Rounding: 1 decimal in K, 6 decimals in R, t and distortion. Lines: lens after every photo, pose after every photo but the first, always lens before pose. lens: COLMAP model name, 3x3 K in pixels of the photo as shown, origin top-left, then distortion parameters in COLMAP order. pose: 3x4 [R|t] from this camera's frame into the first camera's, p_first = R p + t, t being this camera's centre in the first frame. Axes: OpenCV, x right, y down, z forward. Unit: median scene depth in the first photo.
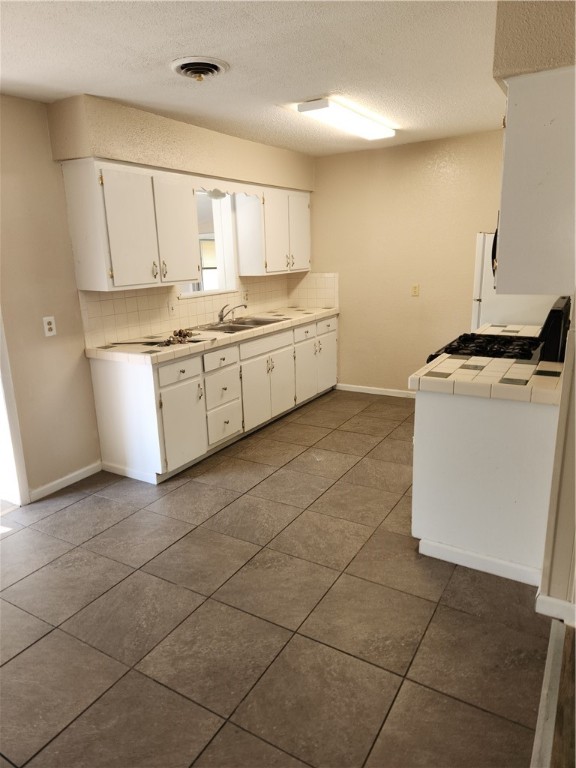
lens RADIAL K [[517.1, 0, 287.9], [0, 517.1, 380.4], [0, 0, 1]] dist [0.070578, -0.061906]
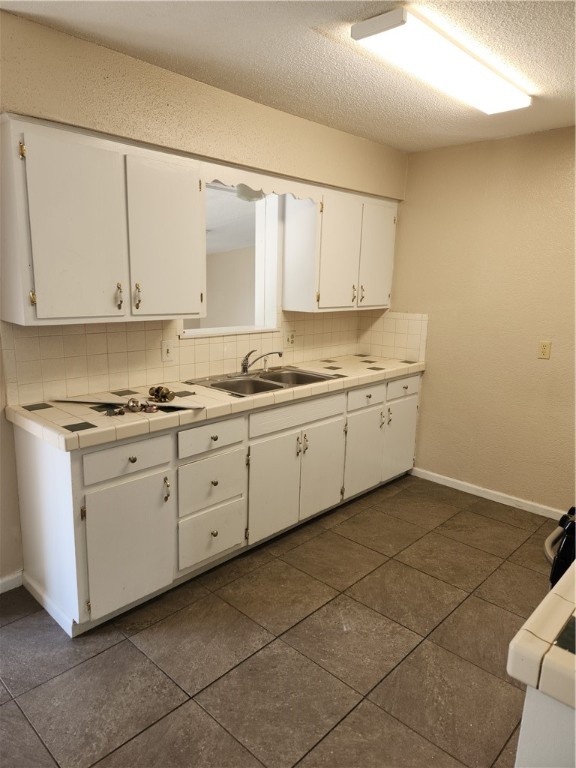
lens RADIAL K [[517.1, 0, 287.9], [0, 517.1, 380.4], [0, 0, 1]] dist [0.070578, -0.061906]
pose [[0.974591, 0.096675, -0.202057, 0.081145], [-0.106241, 0.993651, -0.037019, -0.091928], [0.197195, 0.057545, 0.978674, 0.353904]]
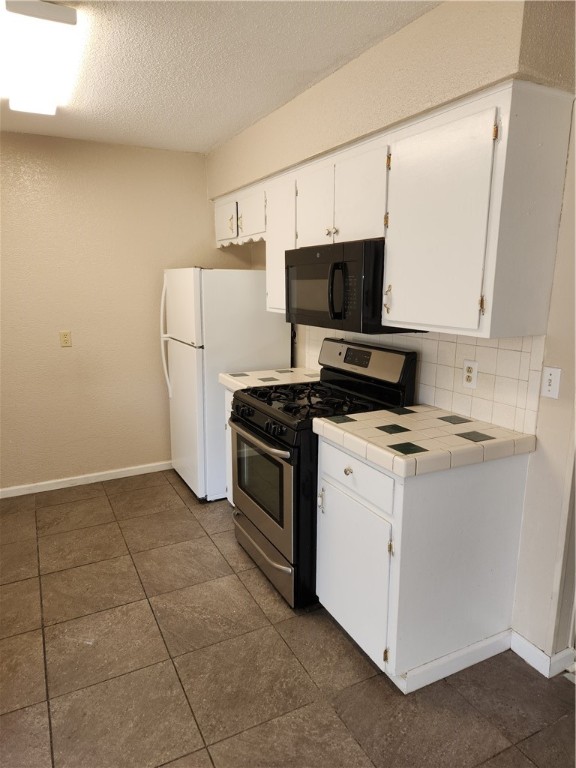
lens RADIAL K [[517.1, 0, 287.9], [0, 517.1, 380.4], [0, 0, 1]] dist [0.070578, -0.061906]
pose [[0.531500, -0.132147, 0.836687, -0.248848], [0.191639, 0.980904, 0.033187, -0.097643], [-0.825095, 0.142703, 0.546675, 0.428472]]
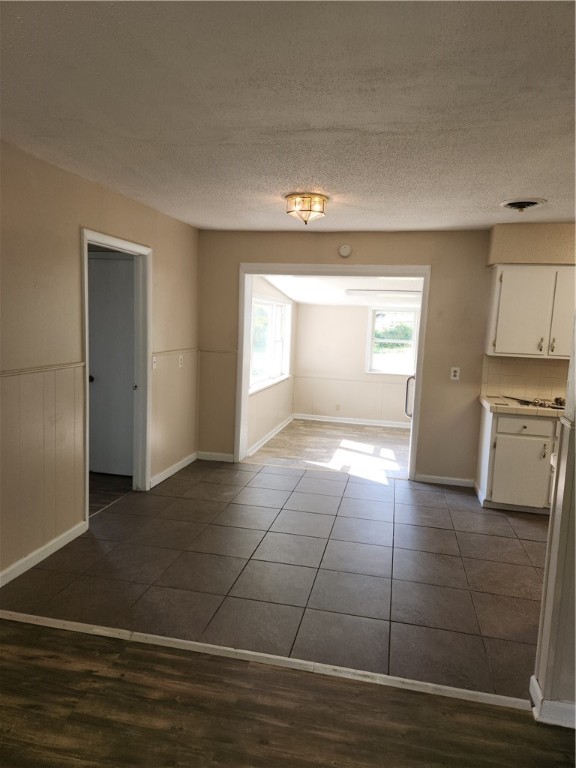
lens RADIAL K [[517.1, 0, 287.9], [0, 517.1, 380.4], [0, 0, 1]] dist [0.070578, -0.061906]
pose [[0.319956, 0.158323, -0.934110, 0.623303], [-0.279859, 0.957737, 0.066469, -0.040352], [0.905156, 0.240152, 0.350742, 0.043055]]
